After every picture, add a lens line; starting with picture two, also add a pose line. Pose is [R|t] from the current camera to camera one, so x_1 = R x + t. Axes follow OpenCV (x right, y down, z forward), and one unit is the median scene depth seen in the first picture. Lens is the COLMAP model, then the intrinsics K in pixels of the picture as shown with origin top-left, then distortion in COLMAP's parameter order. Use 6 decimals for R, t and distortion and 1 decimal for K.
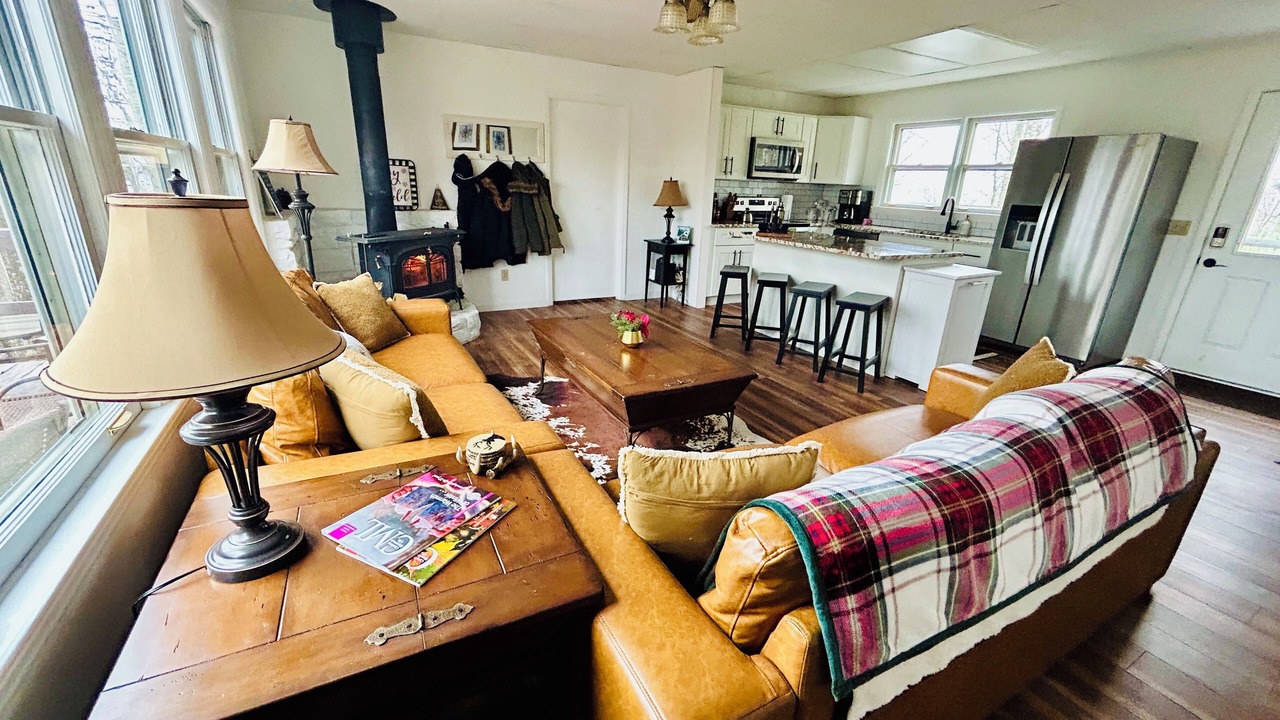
lens RADIAL K [[514.7, 0, 640.5], [0, 514.7, 358.7], [0, 0, 1]] dist [-0.000572, 0.002298]
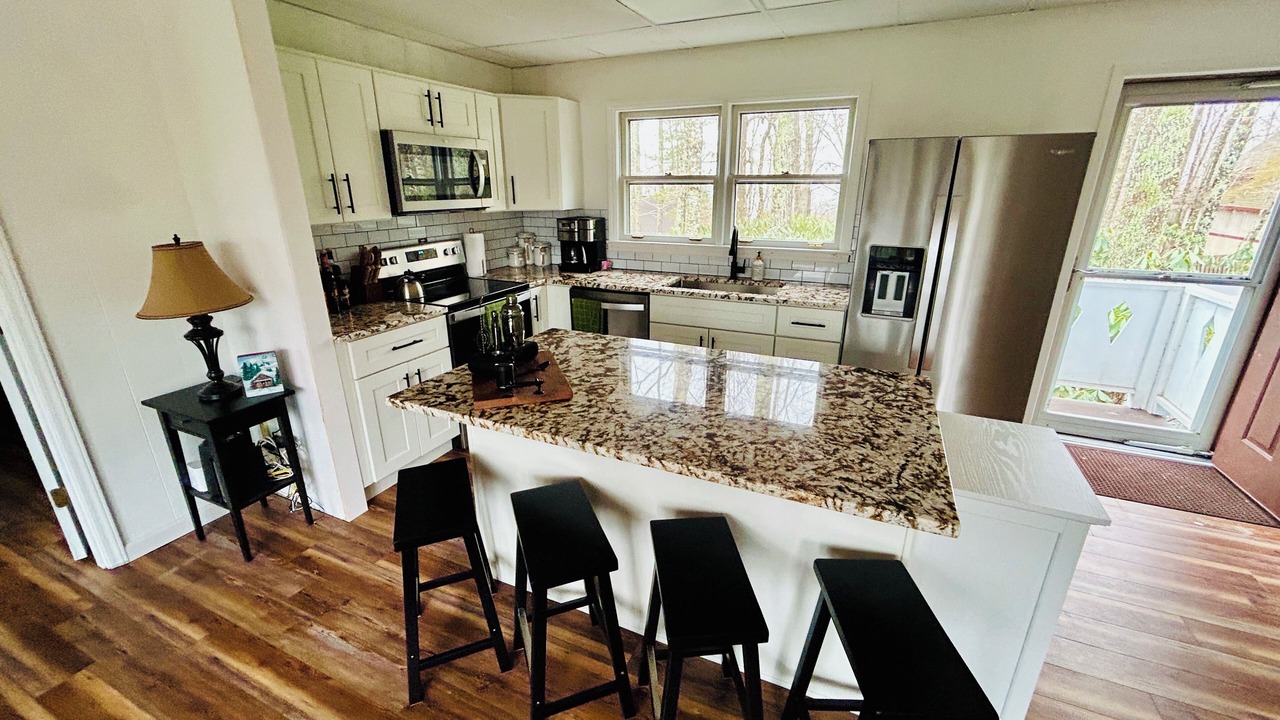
lens RADIAL K [[514.7, 0, 634.6], [0, 514.7, 359.1], [0, 0, 1]] dist [-0.000572, 0.002298]
pose [[0.799962, -0.229477, 0.554438, 0.091293], [0.225372, 0.971240, 0.076813, -0.207238], [-0.556120, 0.063507, 0.828672, 0.488050]]
